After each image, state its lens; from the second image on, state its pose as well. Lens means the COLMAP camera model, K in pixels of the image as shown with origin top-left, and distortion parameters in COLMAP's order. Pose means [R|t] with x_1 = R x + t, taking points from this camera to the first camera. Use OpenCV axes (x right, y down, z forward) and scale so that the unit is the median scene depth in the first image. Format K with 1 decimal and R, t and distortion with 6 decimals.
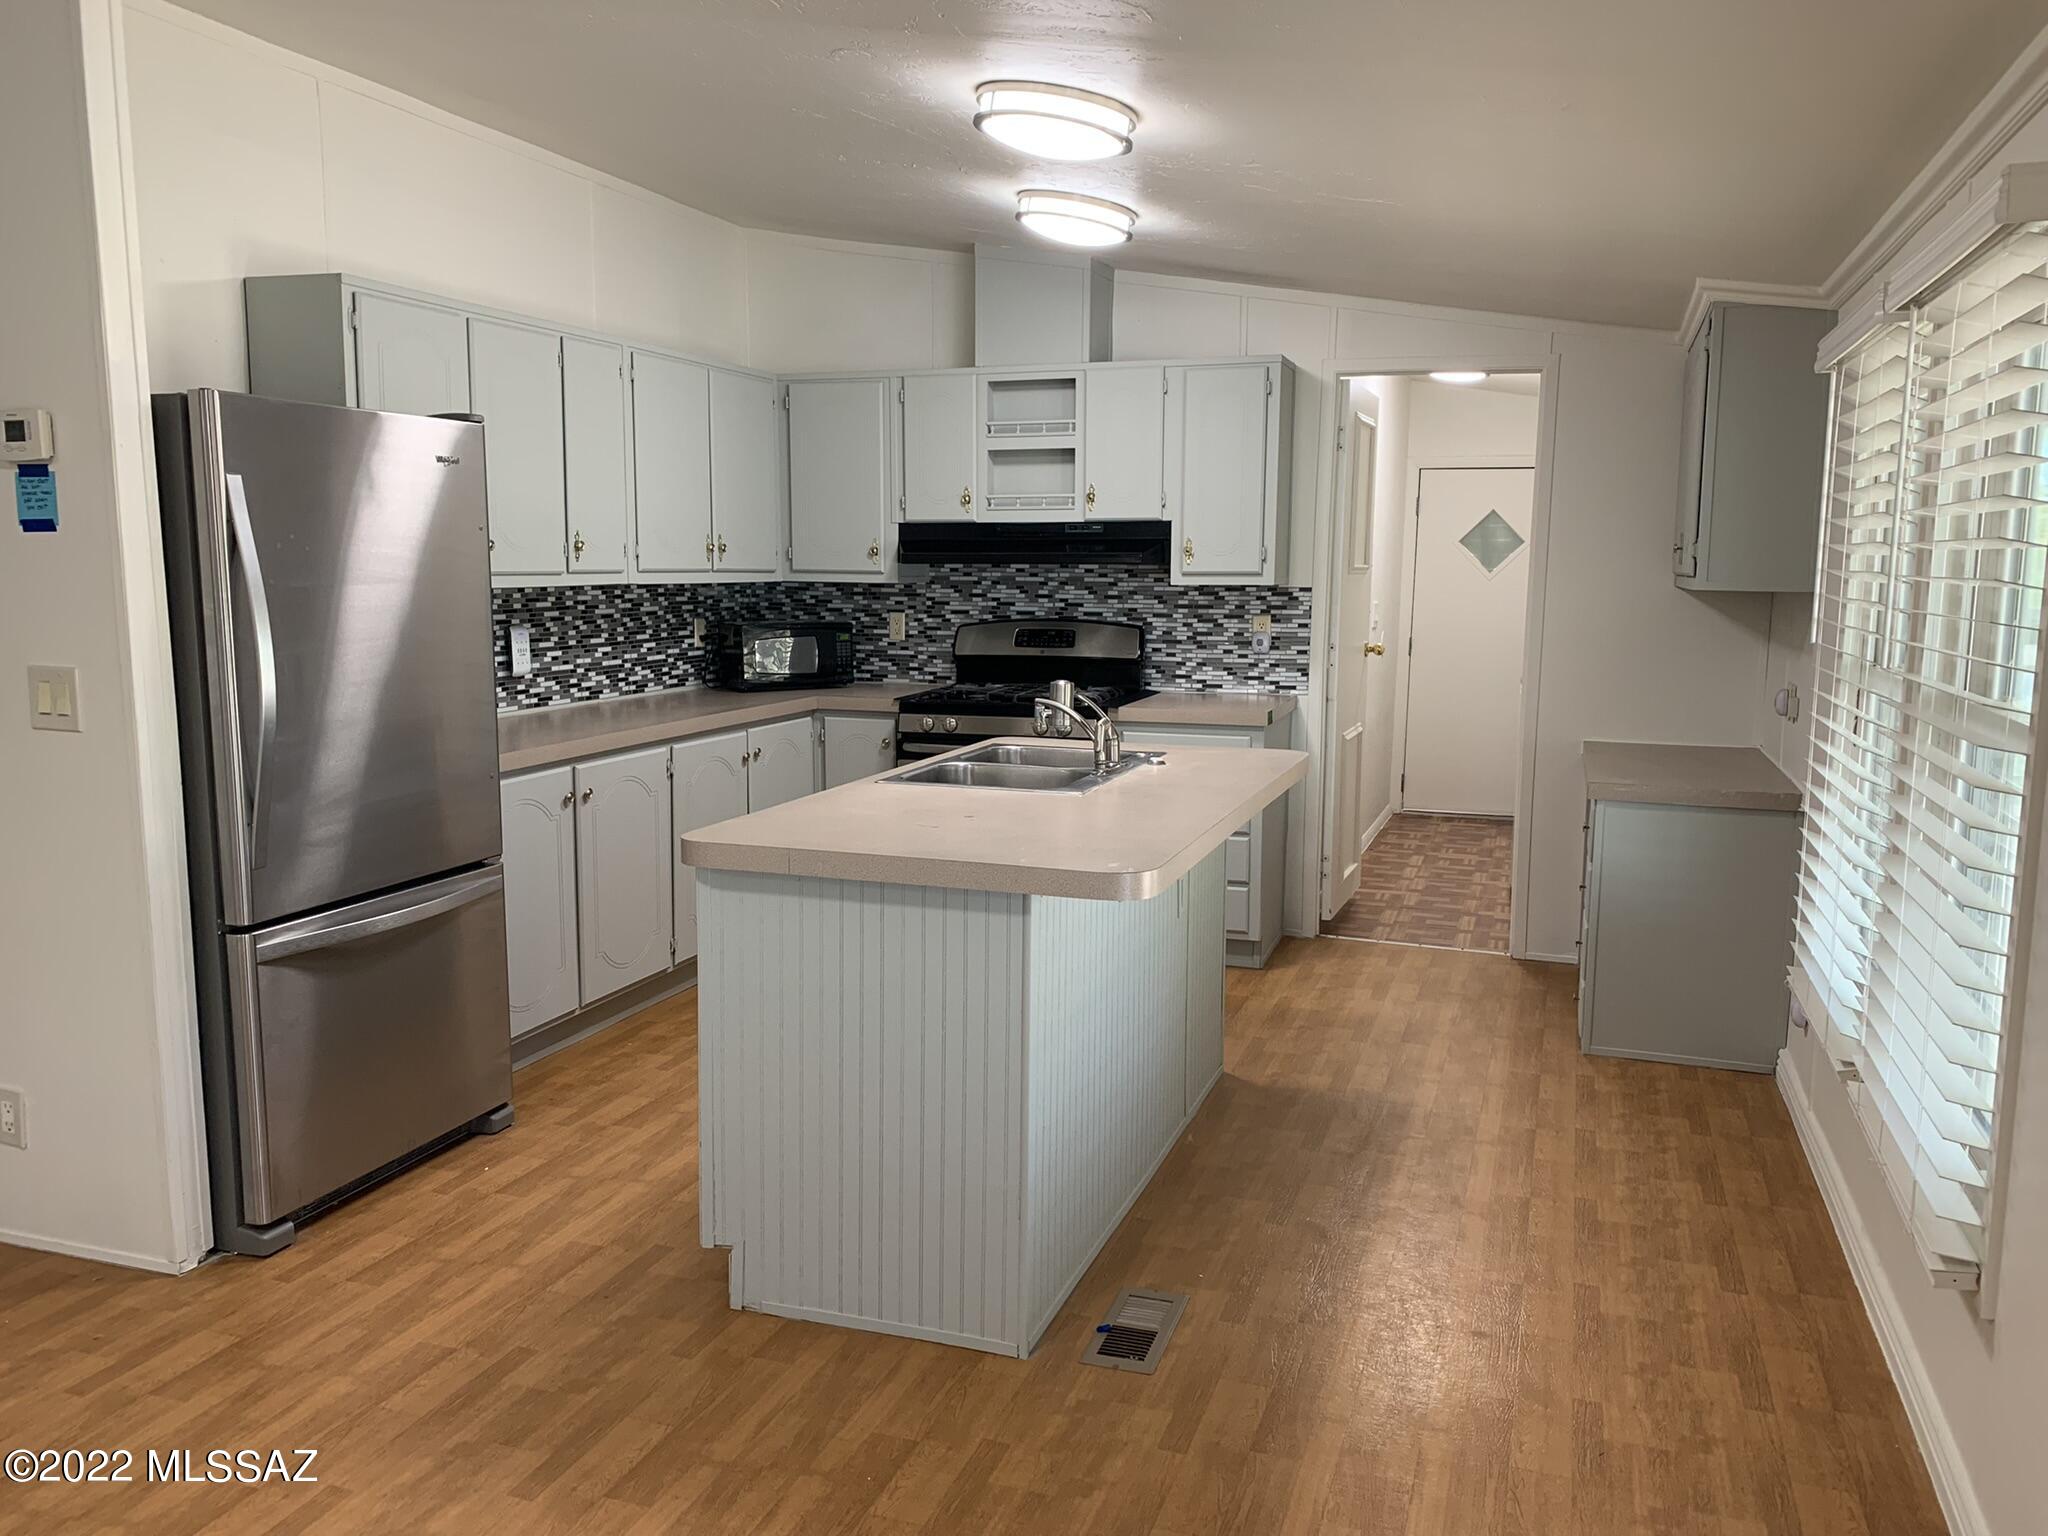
lens RADIAL K [[1550.3, 0, 1032.3], [0, 1550.3, 790.8], [0, 0, 1]] dist [0.070419, -0.106951]
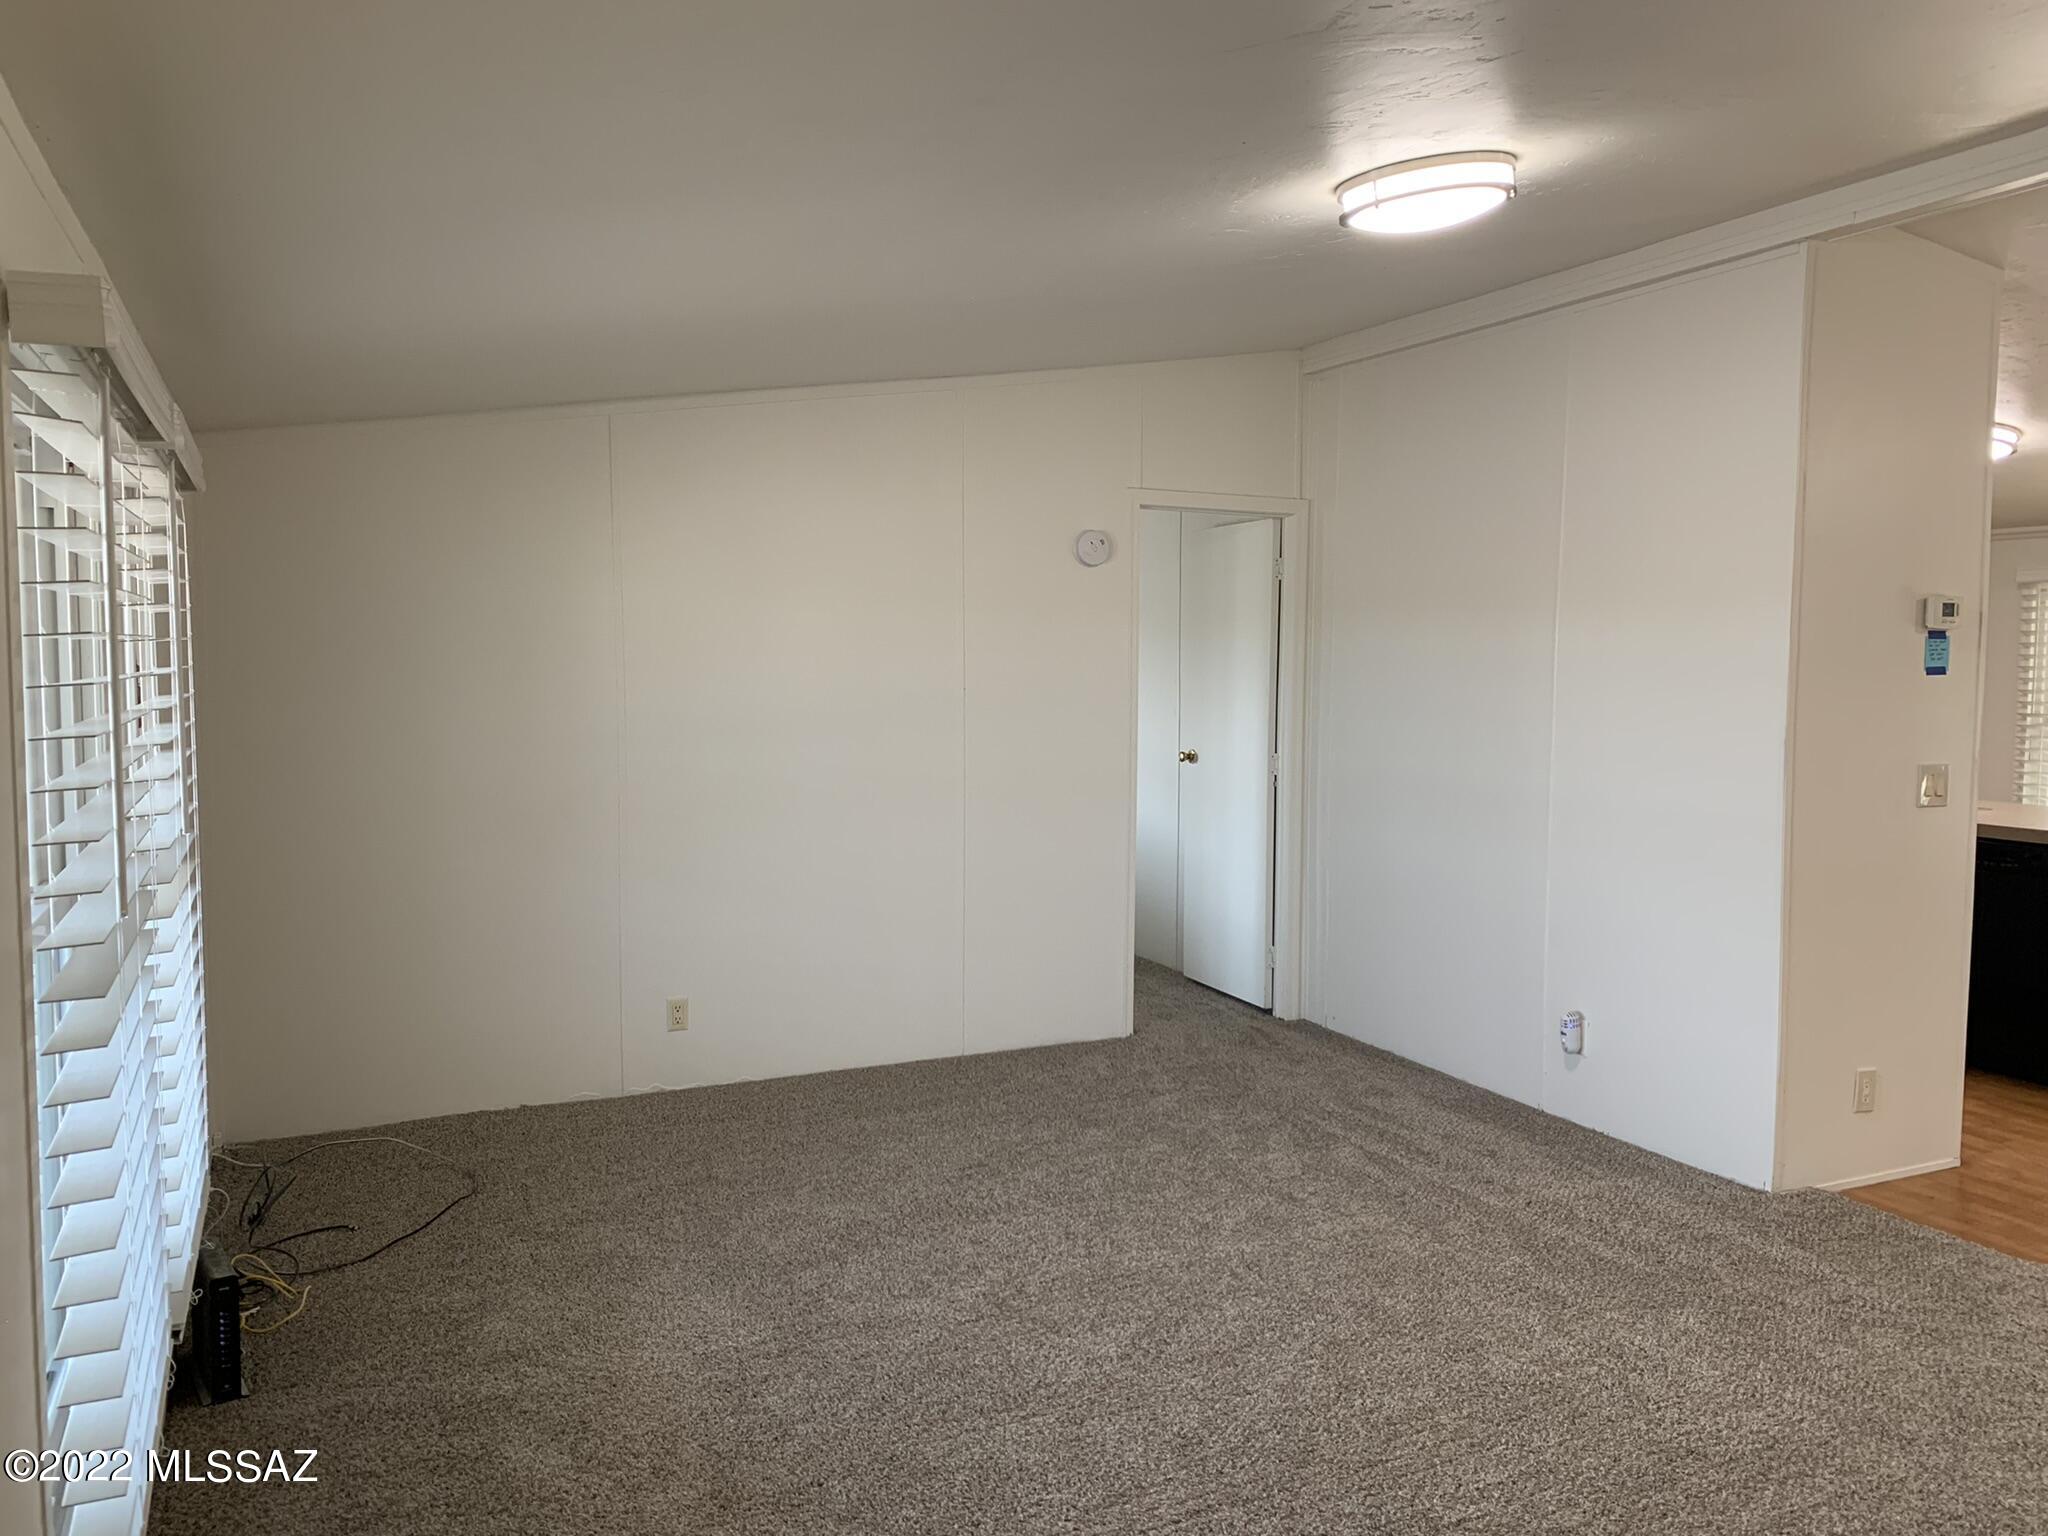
lens RADIAL K [[1583.9, 0, 1031.4], [0, 1583.9, 791.0], [0, 0, 1]] dist [0.005725, 0.005014]
pose [[0.716754, -0.065031, 0.694288, -1.251298], [0.105098, 0.994343, -0.015363, -0.065787], [-0.689361, 0.083979, 0.719534, 0.274184]]
